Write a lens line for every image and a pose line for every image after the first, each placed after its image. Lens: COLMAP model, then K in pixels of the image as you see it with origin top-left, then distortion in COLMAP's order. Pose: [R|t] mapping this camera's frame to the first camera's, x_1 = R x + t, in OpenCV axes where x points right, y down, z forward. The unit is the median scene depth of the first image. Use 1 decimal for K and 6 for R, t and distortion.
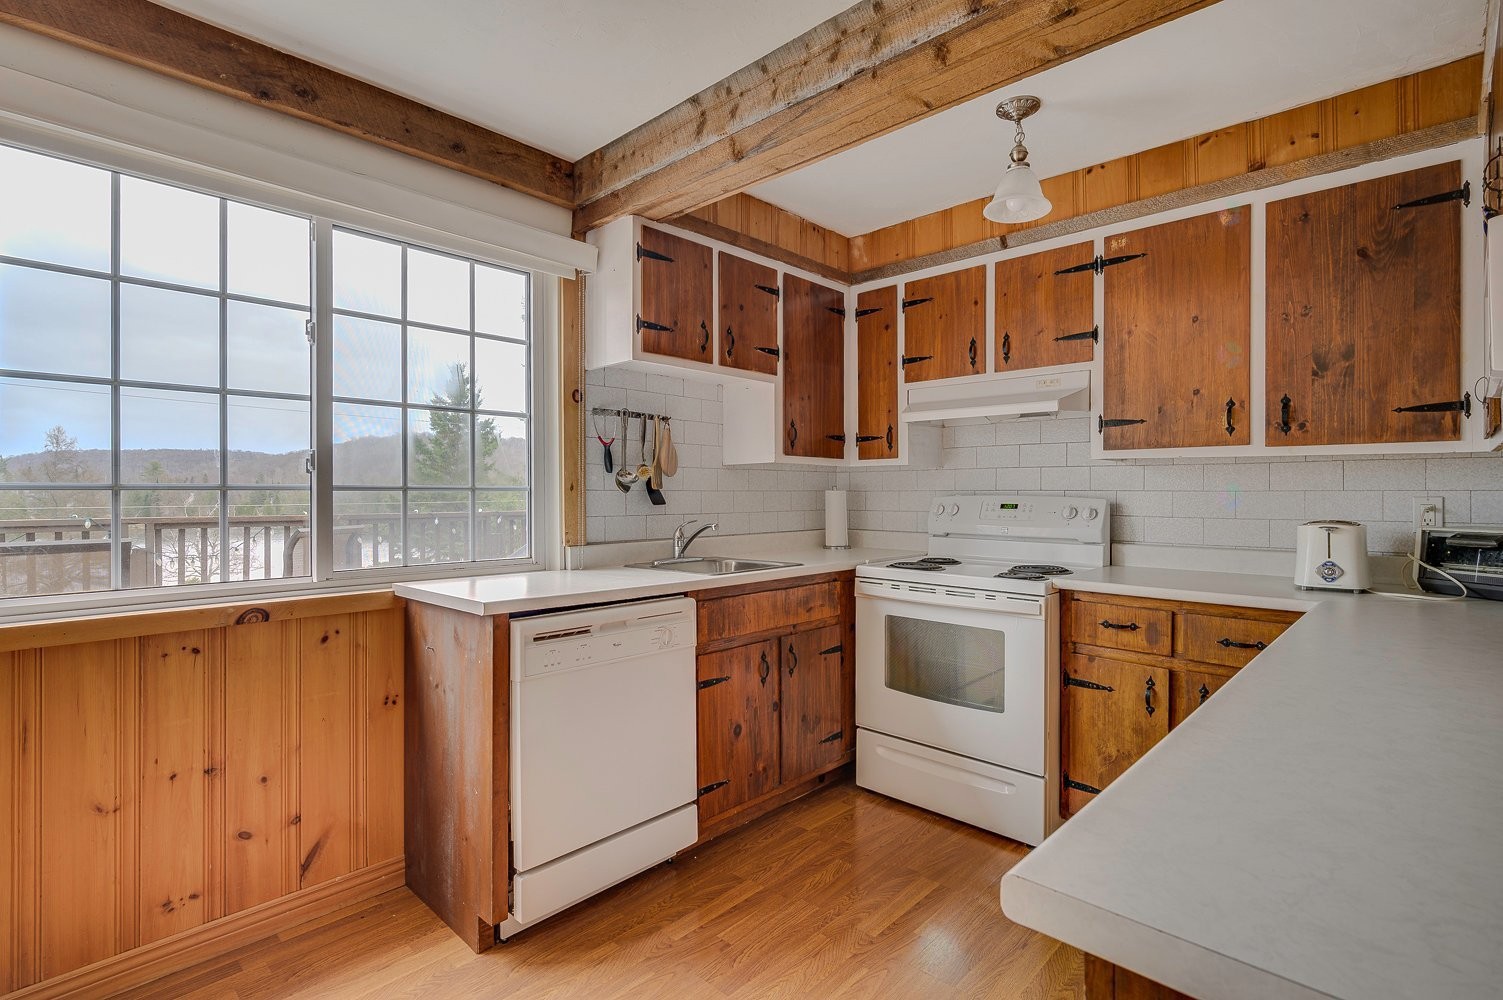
lens RADIAL K [[709.7, 0, 743.6], [0, 709.7, 497.2], [0, 0, 1]] dist [0.002931, -0.000021]
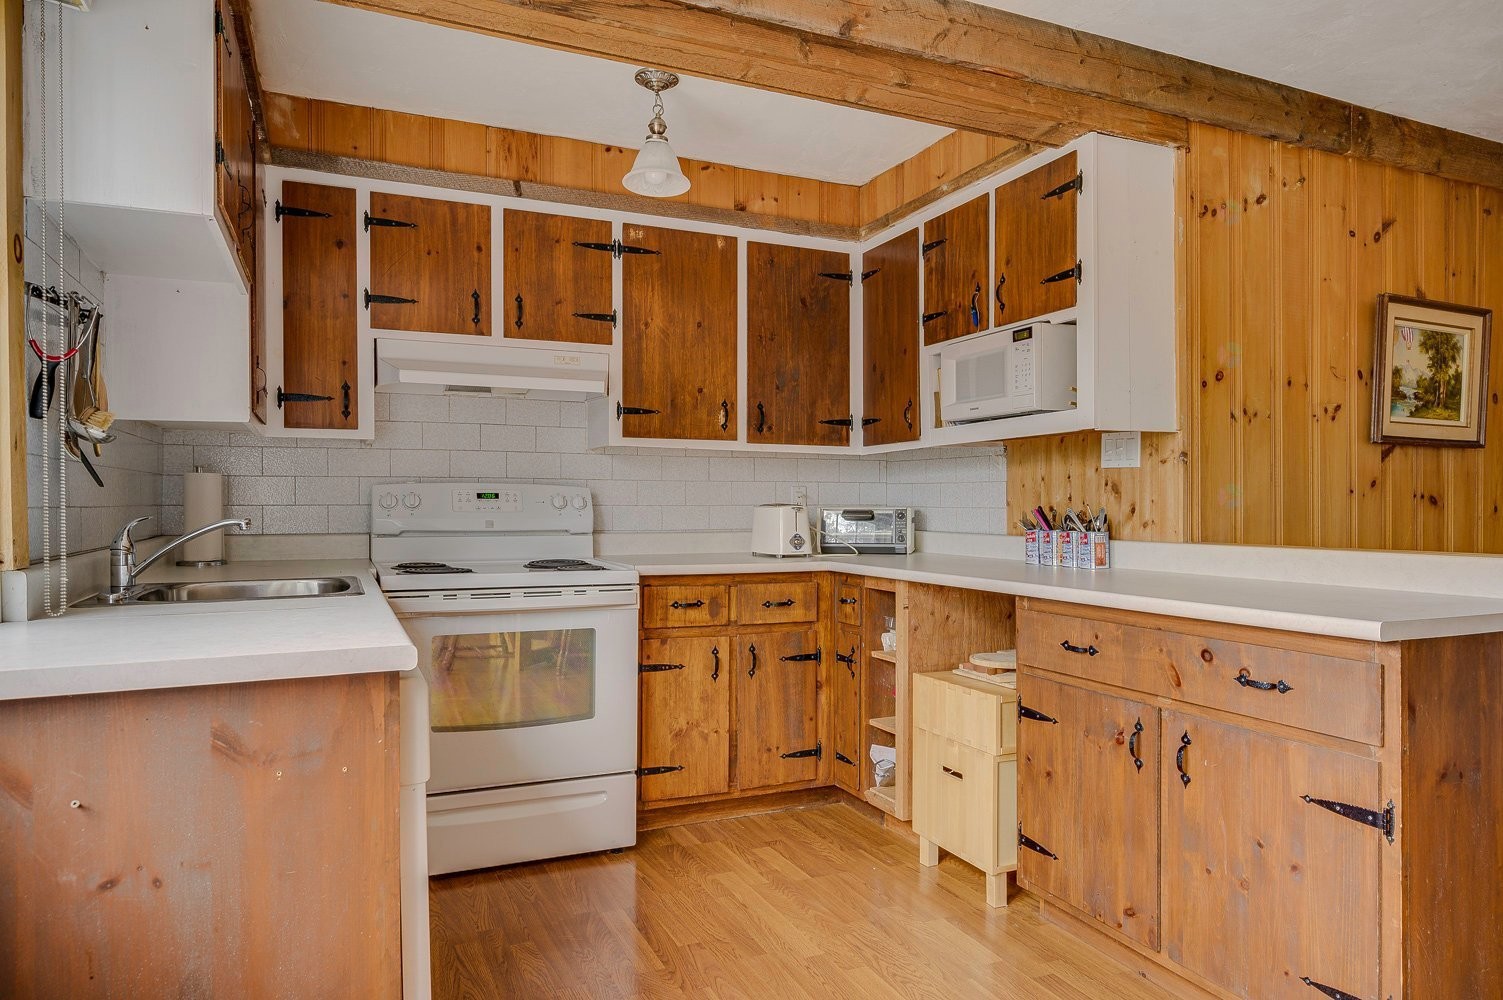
lens RADIAL K [[915.7, 0, 756.5], [0, 915.7, 506.1], [0, 0, 1]] dist [0.001911, 0.000086]
pose [[0.403929, -0.004591, 0.914779, -0.619141], [0.003326, 0.999988, 0.003550, 0.027617], [-0.914784, 0.001609, 0.403939, 0.327642]]
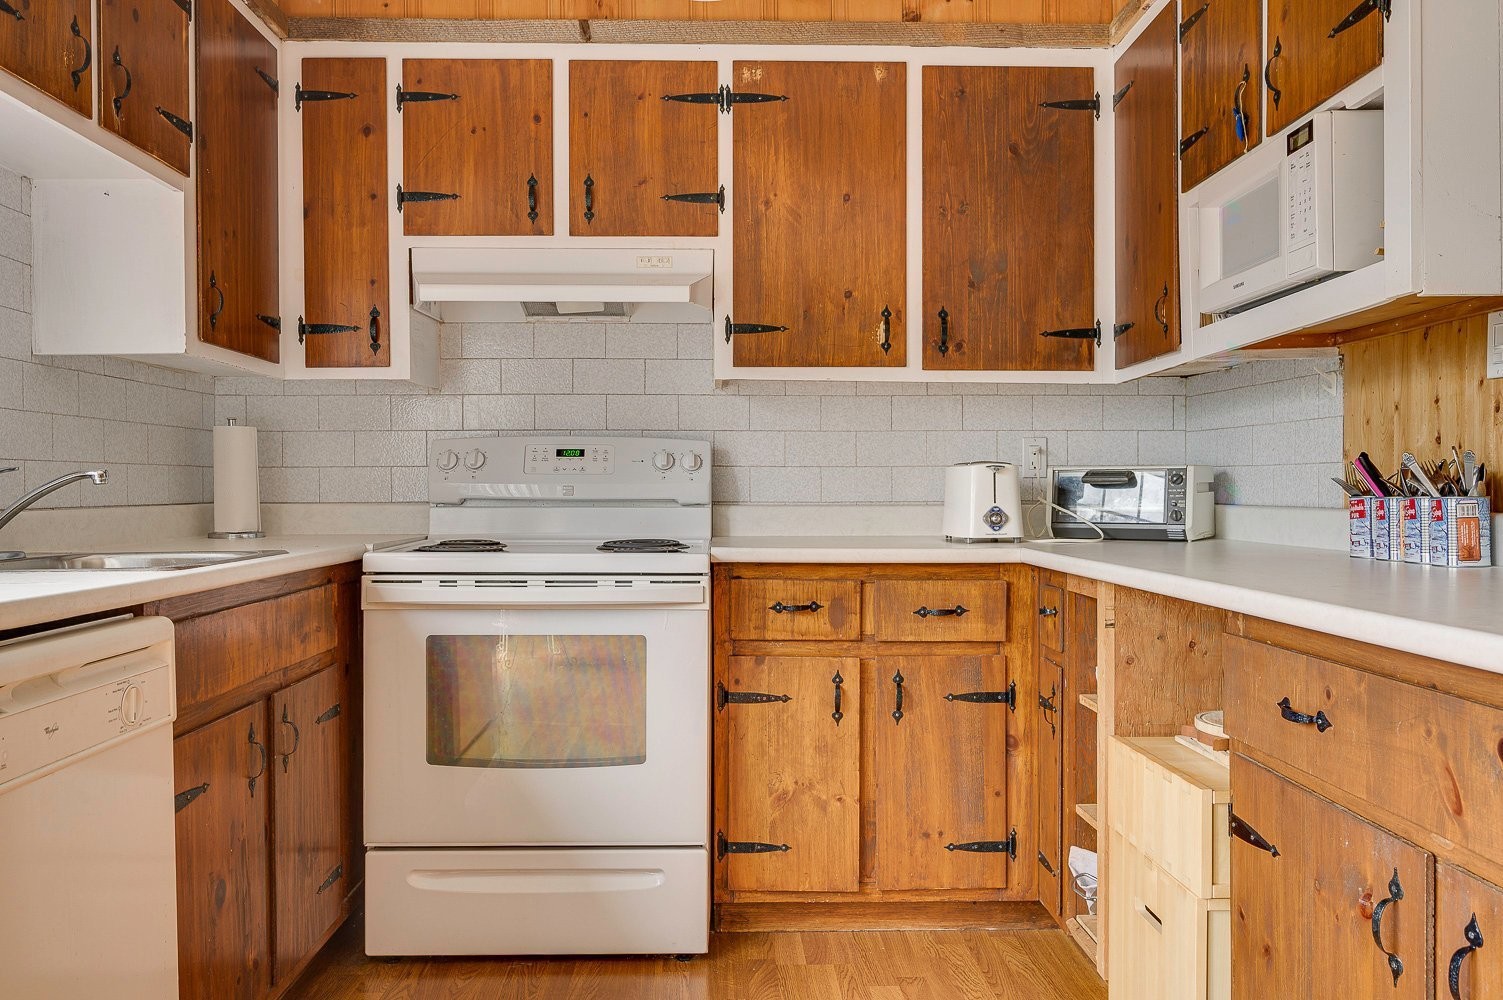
lens RADIAL K [[1142.5, 0, 751.8], [0, 1142.5, 496.1], [0, 0, 1]] dist [0.003647, -0.000803]
pose [[0.713631, -0.008427, 0.700471, -0.280979], [0.004764, 0.999963, 0.007176, 0.055689], [-0.700505, -0.001784, 0.713645, 0.195347]]
